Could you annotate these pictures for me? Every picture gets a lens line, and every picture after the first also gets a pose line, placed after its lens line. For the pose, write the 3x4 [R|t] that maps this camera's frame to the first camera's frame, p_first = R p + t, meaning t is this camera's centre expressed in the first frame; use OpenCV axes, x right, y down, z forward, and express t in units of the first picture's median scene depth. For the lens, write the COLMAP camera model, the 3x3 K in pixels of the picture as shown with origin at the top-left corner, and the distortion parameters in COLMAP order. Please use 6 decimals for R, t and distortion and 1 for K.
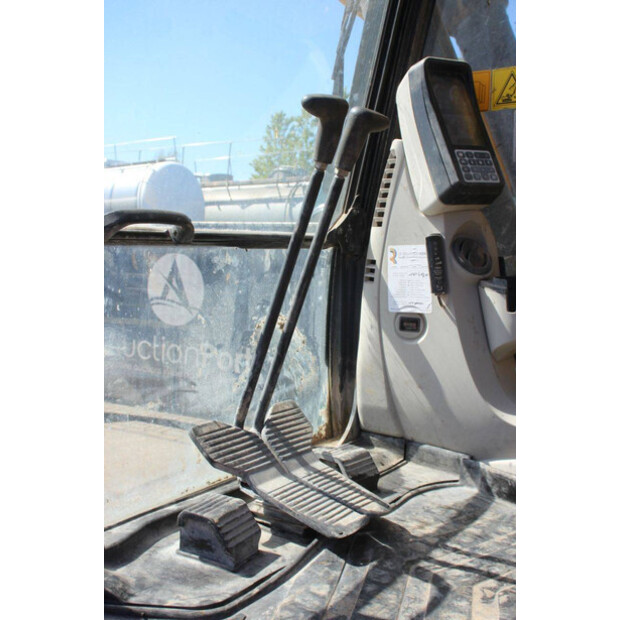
lens RADIAL K [[759.8, 0, 309.3], [0, 759.8, 308.9], [0, 0, 1]] dist [-0.024341, 0.000000]
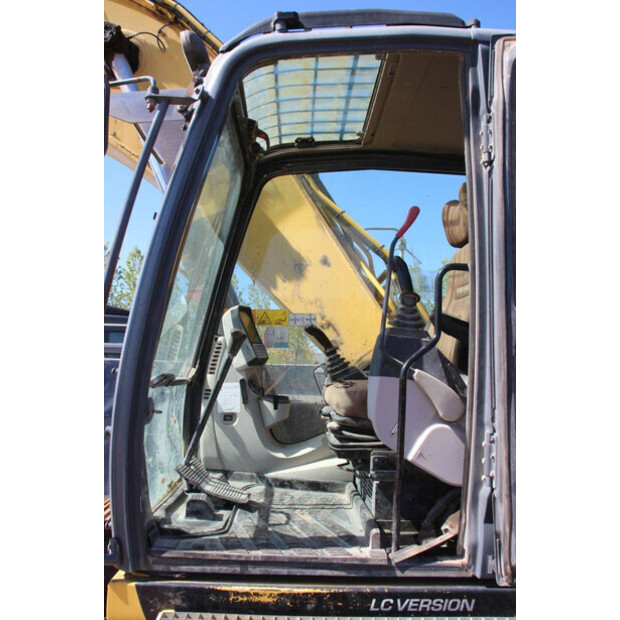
lens RADIAL K [[512.4, 0, 310.4], [0, 512.4, 310.9], [0, 0, 1]] dist [-0.141426, 0.092165]
pose [[0.814606, 0.057907, 0.577116, -0.585202], [0.050241, 0.984219, -0.169670, -0.025179], [-0.577834, 0.167209, 0.798842, -0.418570]]
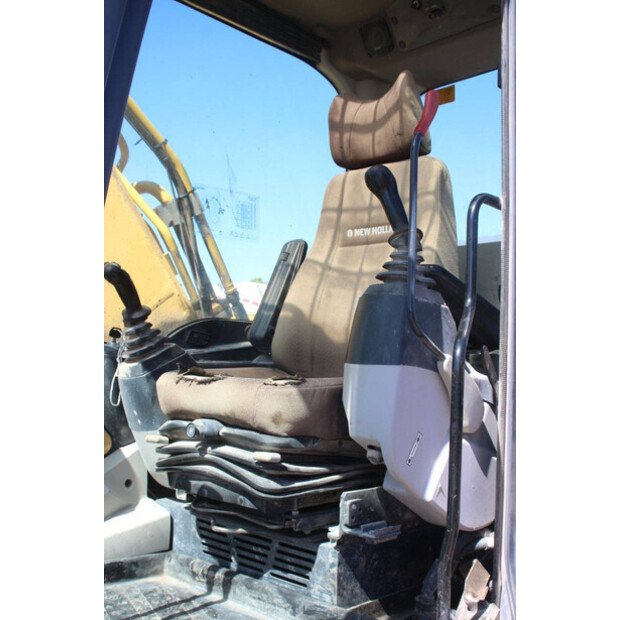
lens RADIAL K [[716.7, 0, 310.3], [0, 716.7, 310.5], [0, 0, 1]] dist [0.010129, 0.000000]
pose [[0.187381, 0.041696, 0.981402, -0.742302], [0.068888, 0.996081, -0.055473, -0.091177], [-0.979869, 0.078001, 0.183774, 0.319204]]
